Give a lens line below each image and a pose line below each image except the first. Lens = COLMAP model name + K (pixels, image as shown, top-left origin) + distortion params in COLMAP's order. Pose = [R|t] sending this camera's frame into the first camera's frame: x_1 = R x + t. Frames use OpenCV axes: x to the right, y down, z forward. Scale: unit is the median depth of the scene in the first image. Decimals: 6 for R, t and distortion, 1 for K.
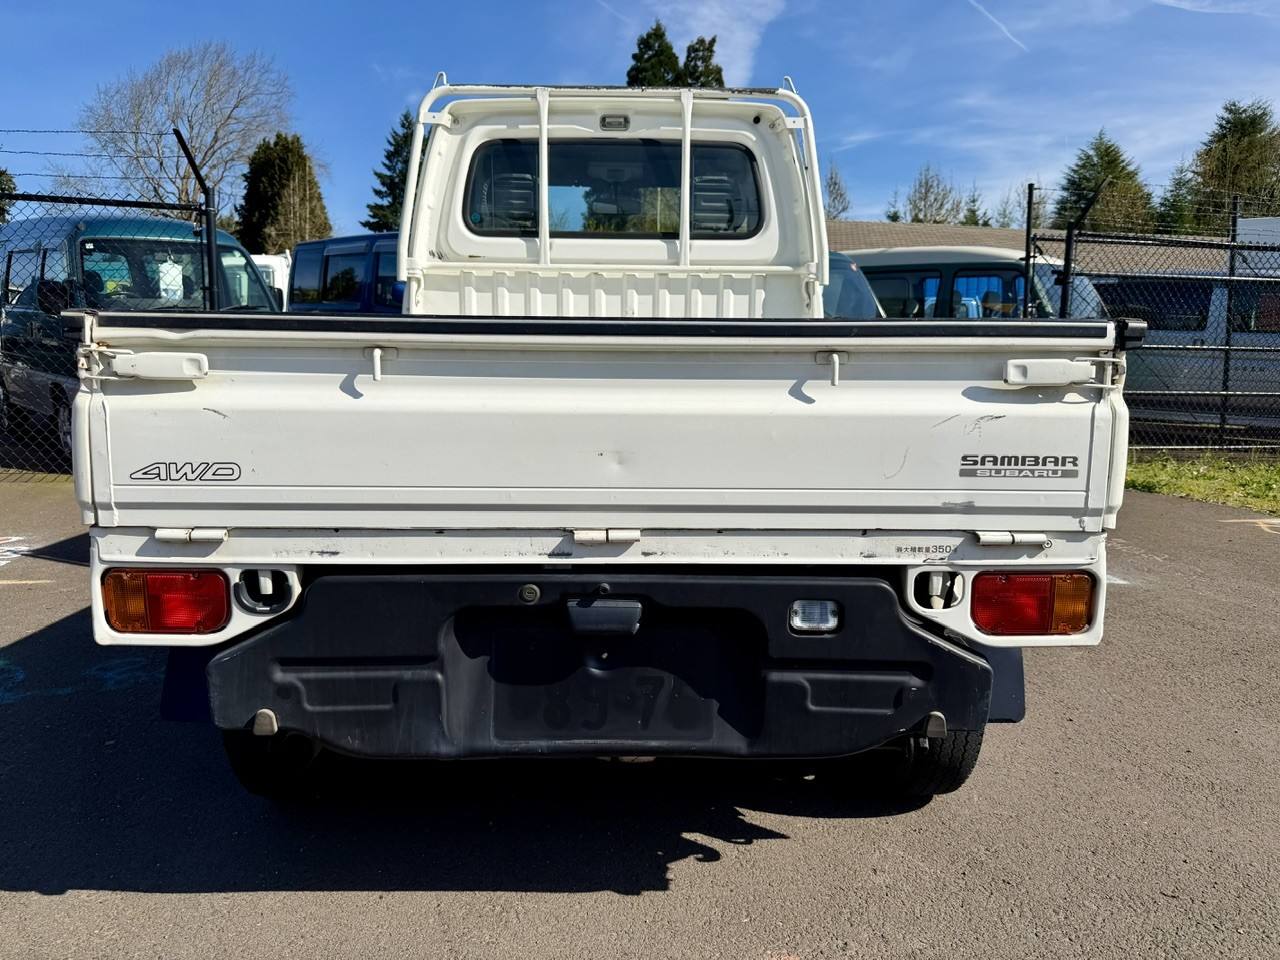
lens RADIAL K [[907.6, 0, 643.9], [0, 907.6, 488.8], [0, 0, 1]] dist [0.026786, -0.039897]
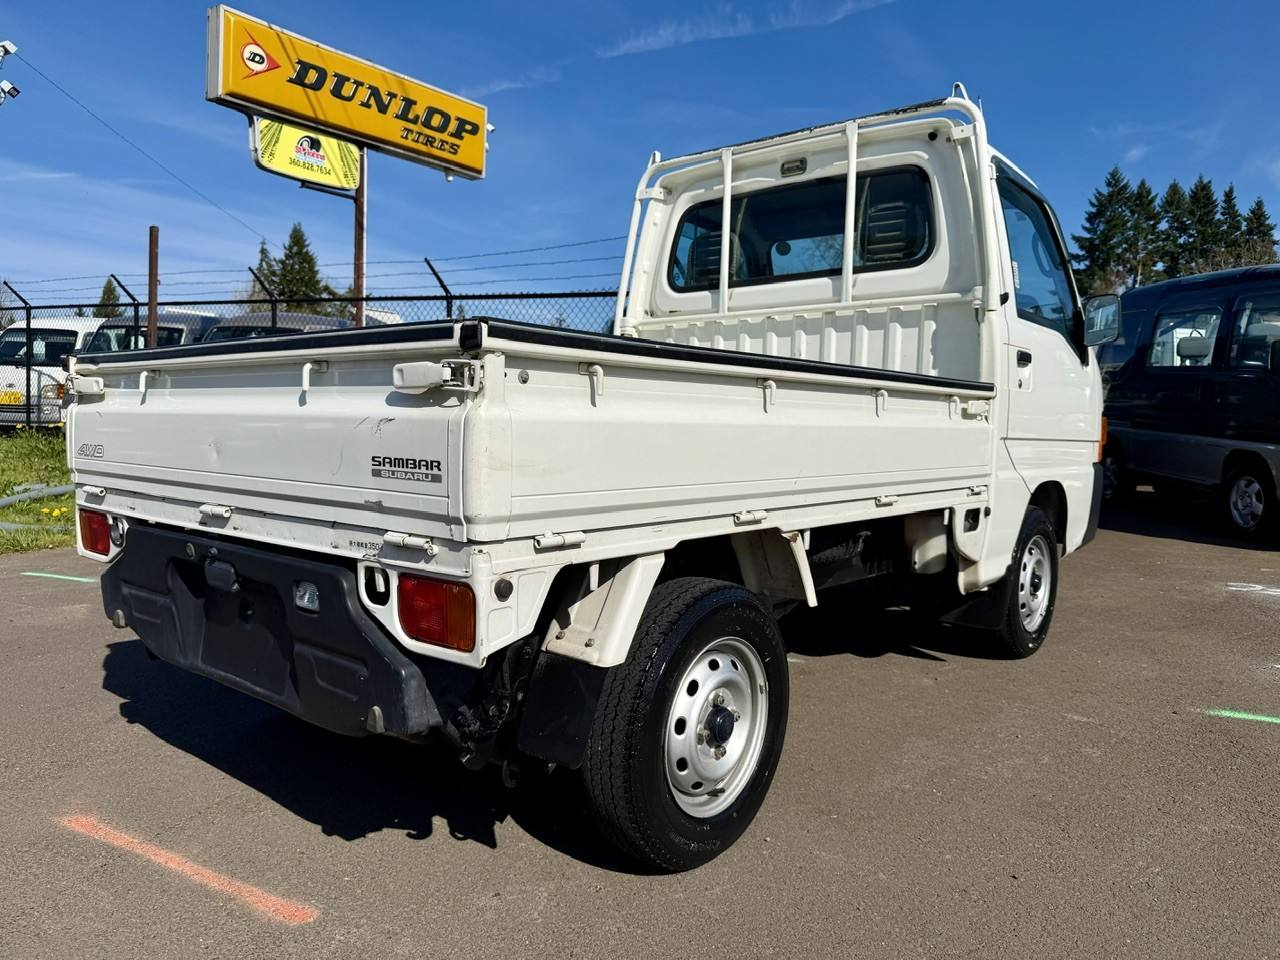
lens RADIAL K [[907.6, 0, 638.1], [0, 907.6, 489.4], [0, 0, 1]] dist [0.026786, -0.039897]
pose [[0.751245, 0.053134, -0.657881, 0.525355], [-0.102483, 0.994056, -0.036741, 0.003552], [0.652019, 0.095023, 0.752225, 0.171832]]
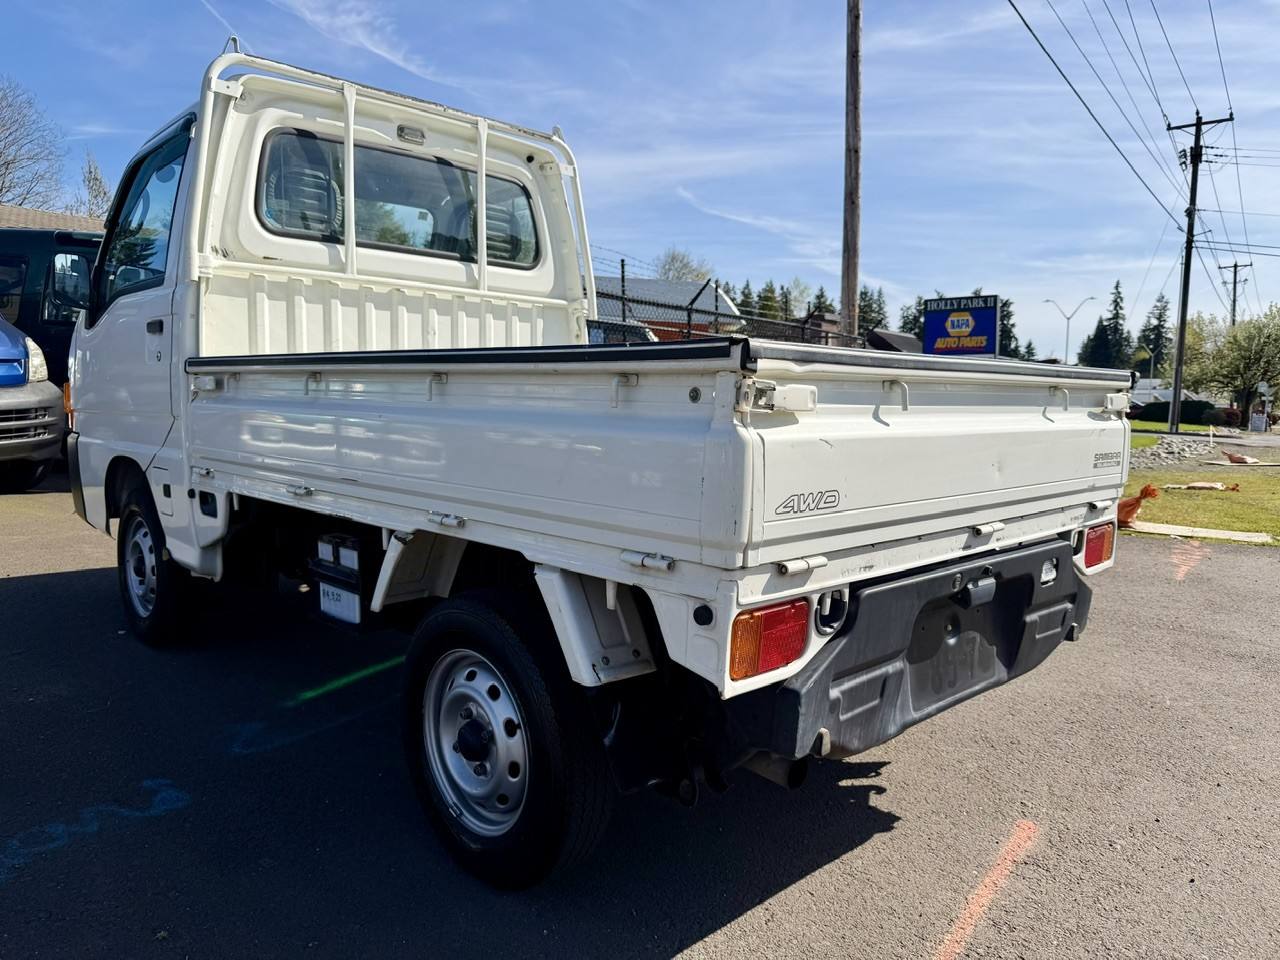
lens RADIAL K [[907.6, 0, 641.2], [0, 907.6, 480.4], [0, 0, 1]] dist [0.026786, -0.039897]
pose [[0.725756, -0.058336, 0.685474, -0.541633], [0.079002, 0.996874, 0.001193, -0.024066], [-0.683401, 0.053288, 0.728096, 0.161285]]
